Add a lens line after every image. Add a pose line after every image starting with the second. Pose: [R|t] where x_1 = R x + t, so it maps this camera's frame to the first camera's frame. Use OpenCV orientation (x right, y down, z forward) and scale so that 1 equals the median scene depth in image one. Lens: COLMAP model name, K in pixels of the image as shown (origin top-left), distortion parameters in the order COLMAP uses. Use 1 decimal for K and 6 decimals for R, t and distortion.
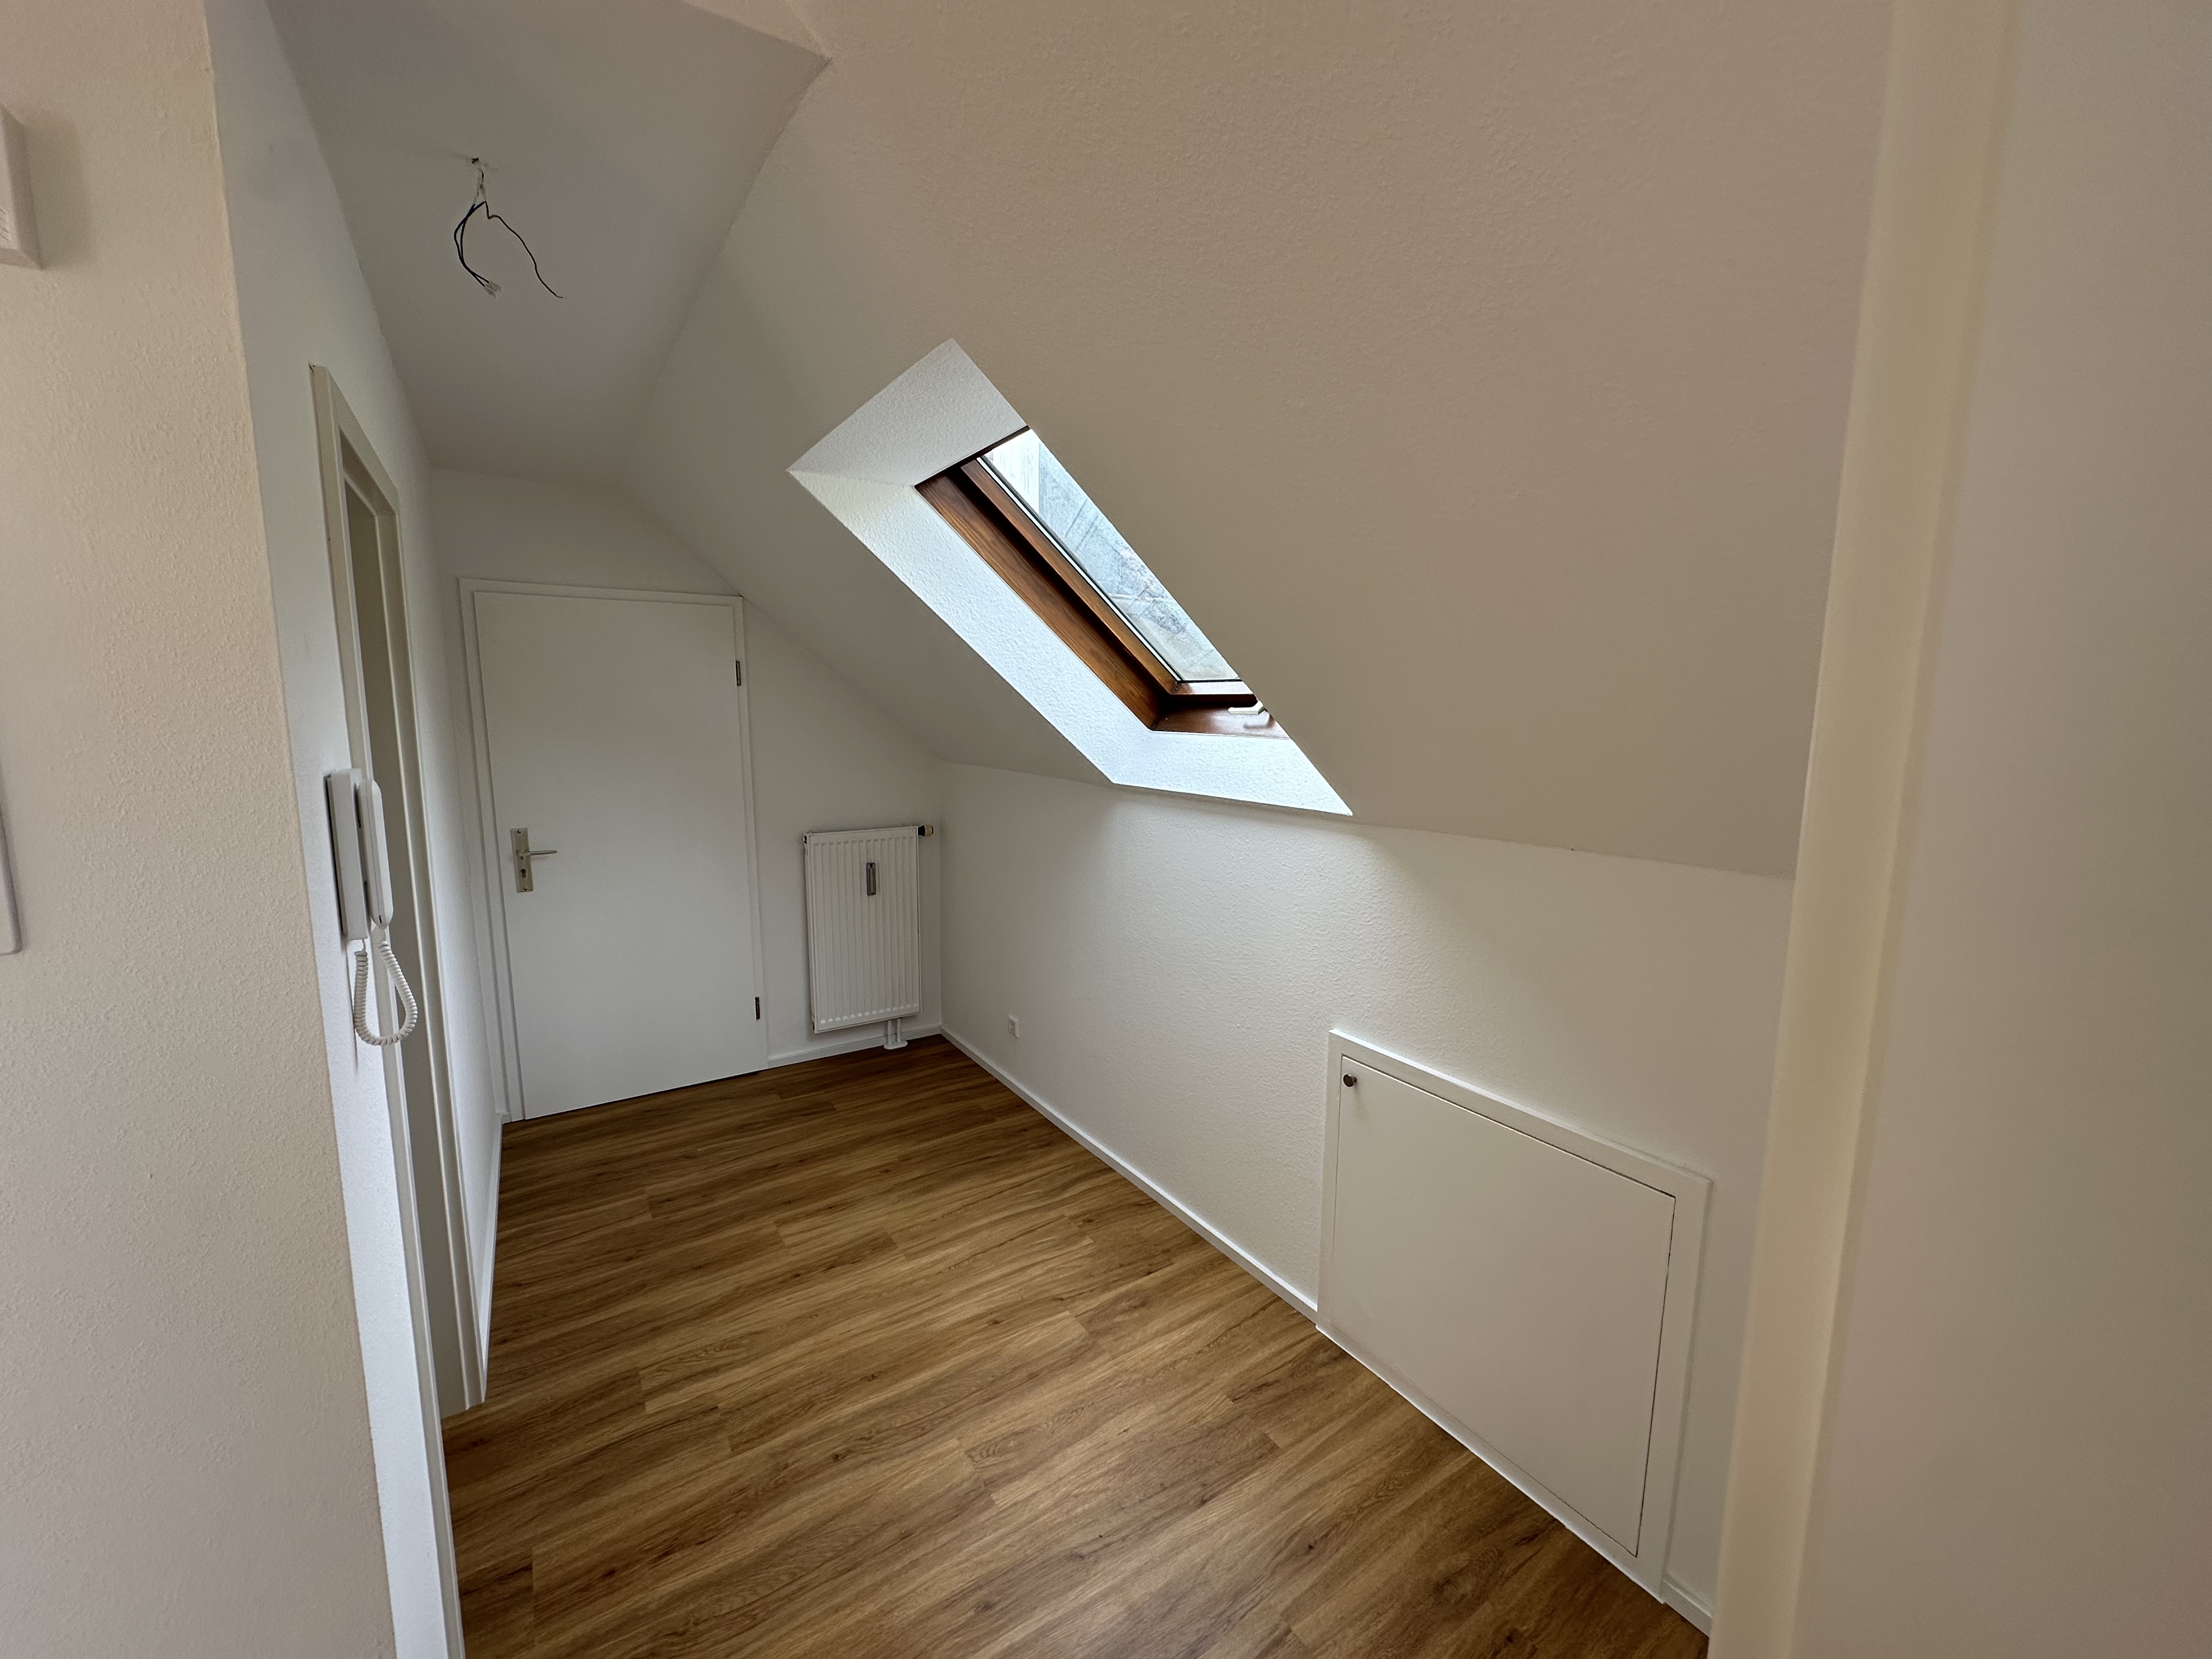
lens RADIAL K [[886.9, 0, 1106.0], [0, 886.9, 829.5], [0, 0, 1]] dist [-0.001062, -0.000082]
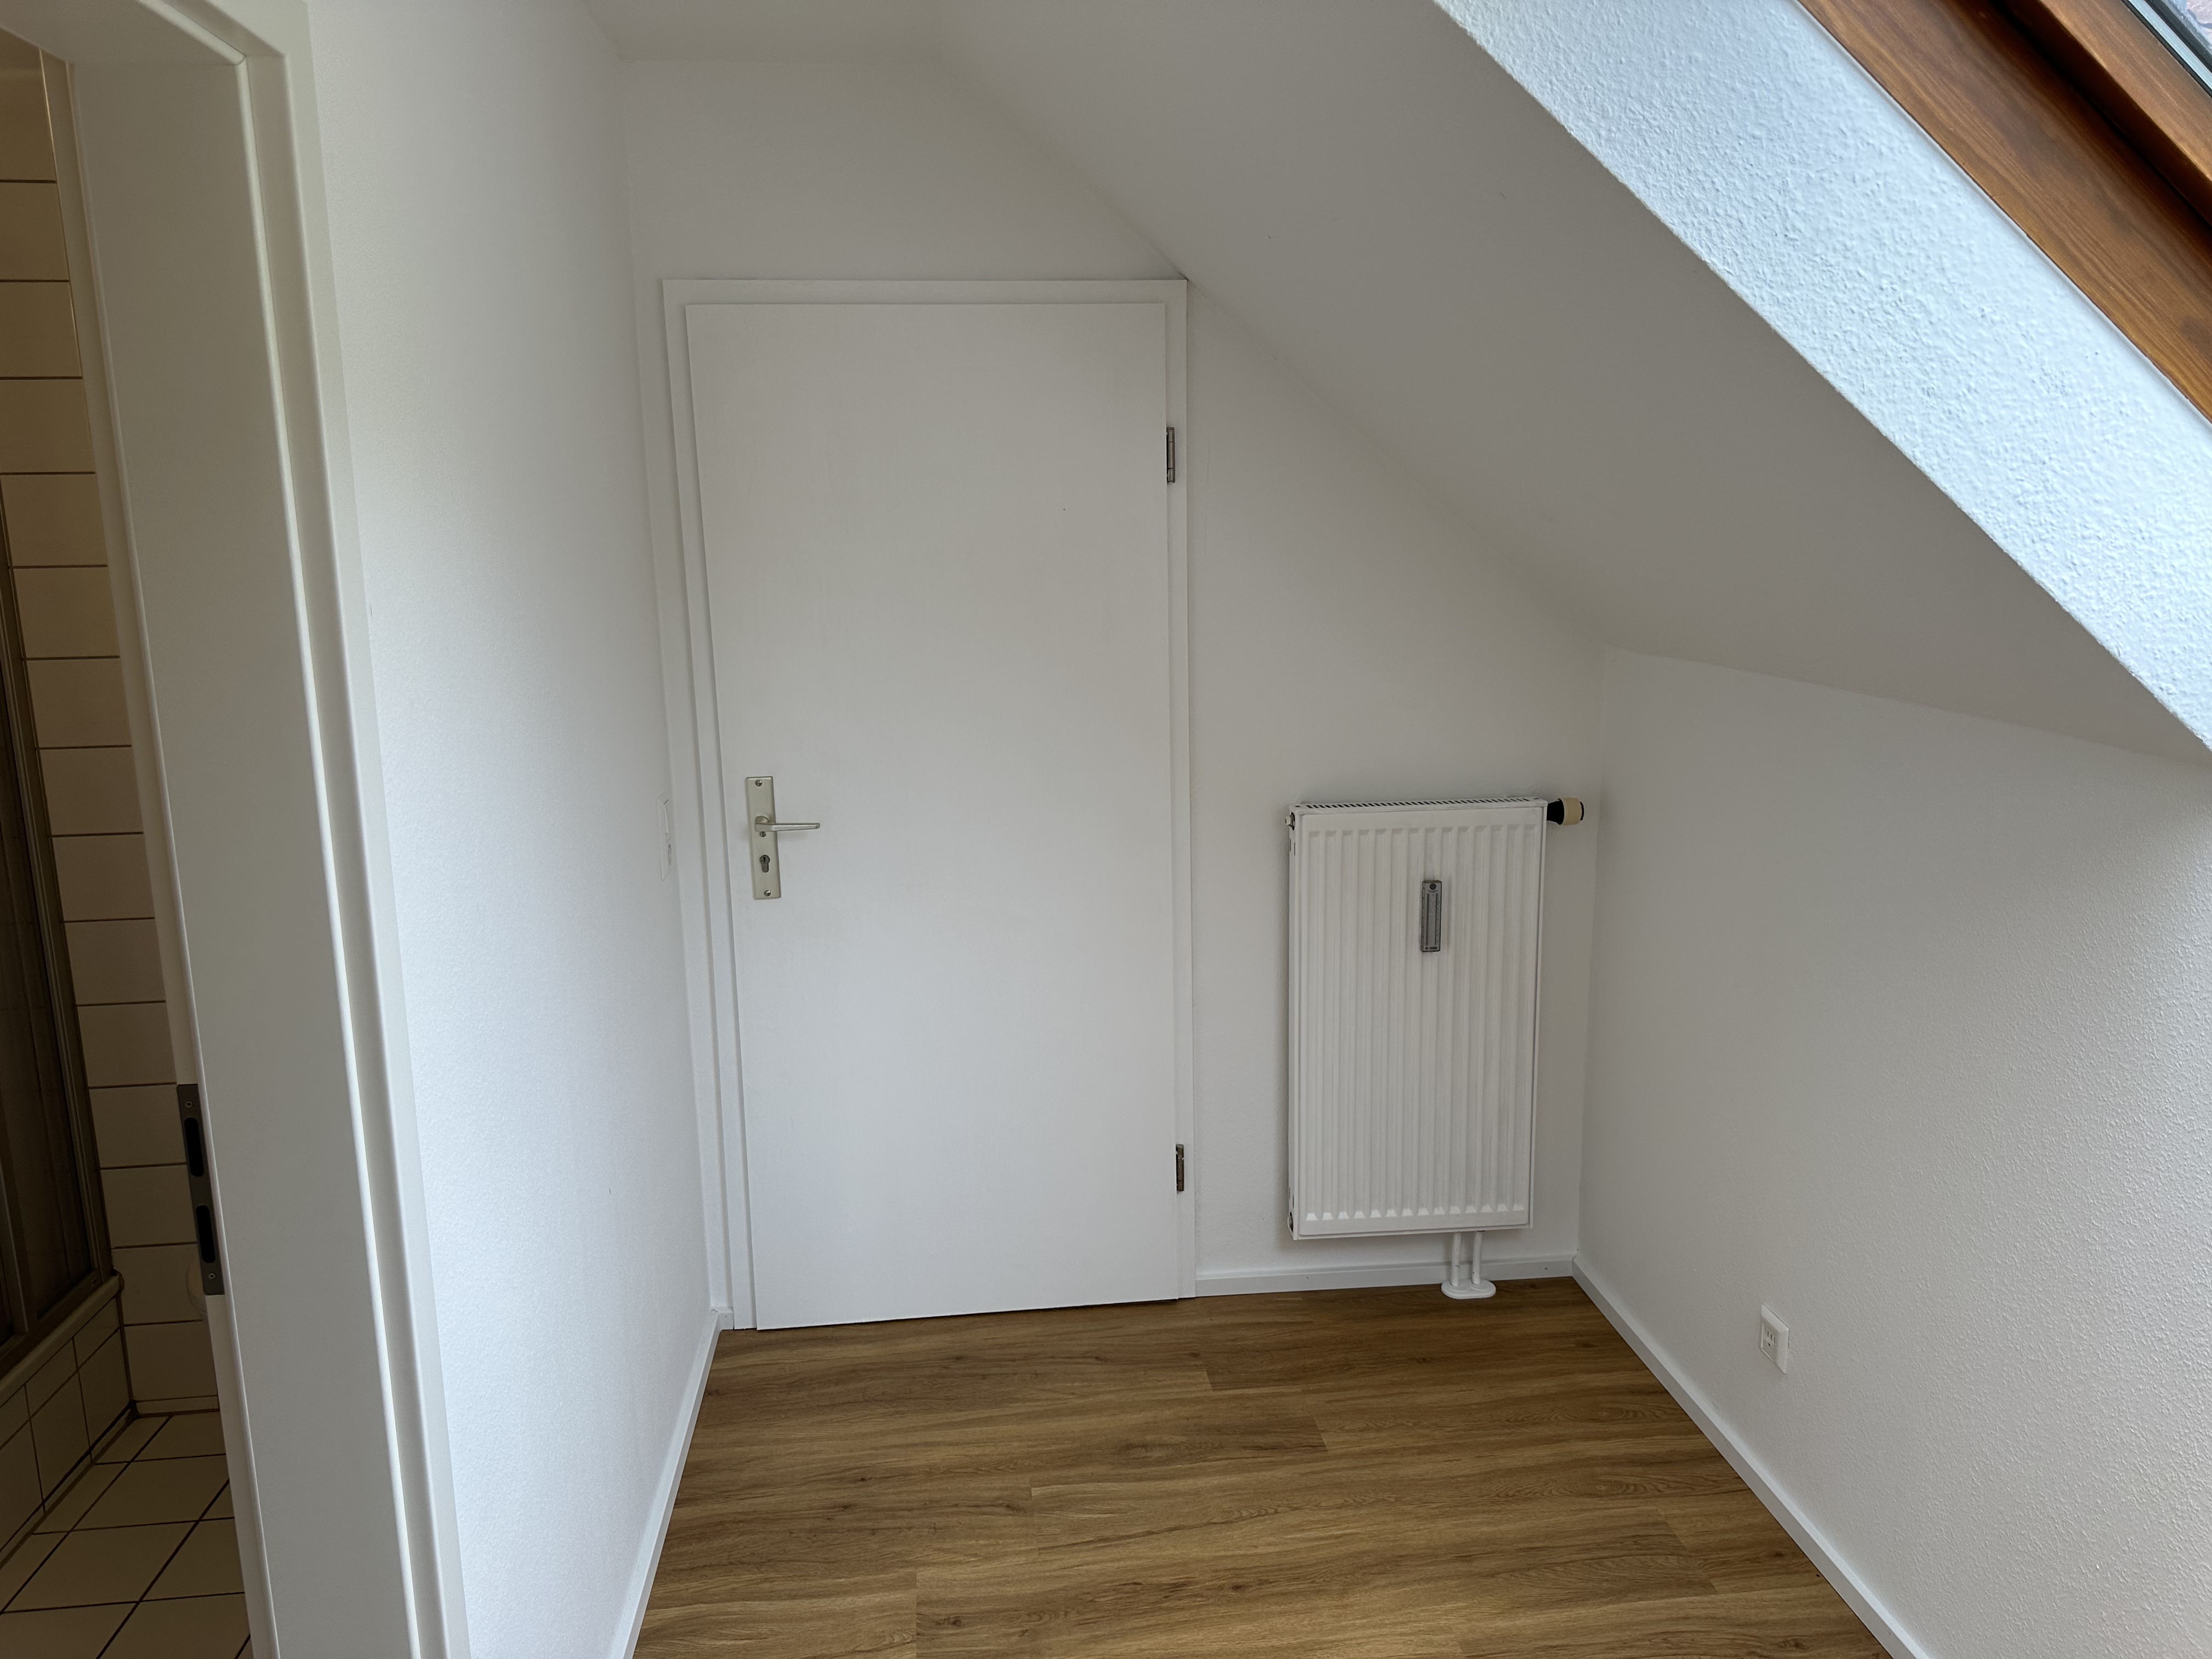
lens RADIAL K [[1601.1, 0, 1106.0], [0, 1601.1, 829.5], [0, 0, 1]] dist [0.087992, -0.002919]
pose [[0.888731, 0.069718, -0.453096, -0.054588], [-0.041303, 0.996526, 0.072322, -0.042070], [0.456564, -0.045560, 0.888523, 0.240685]]
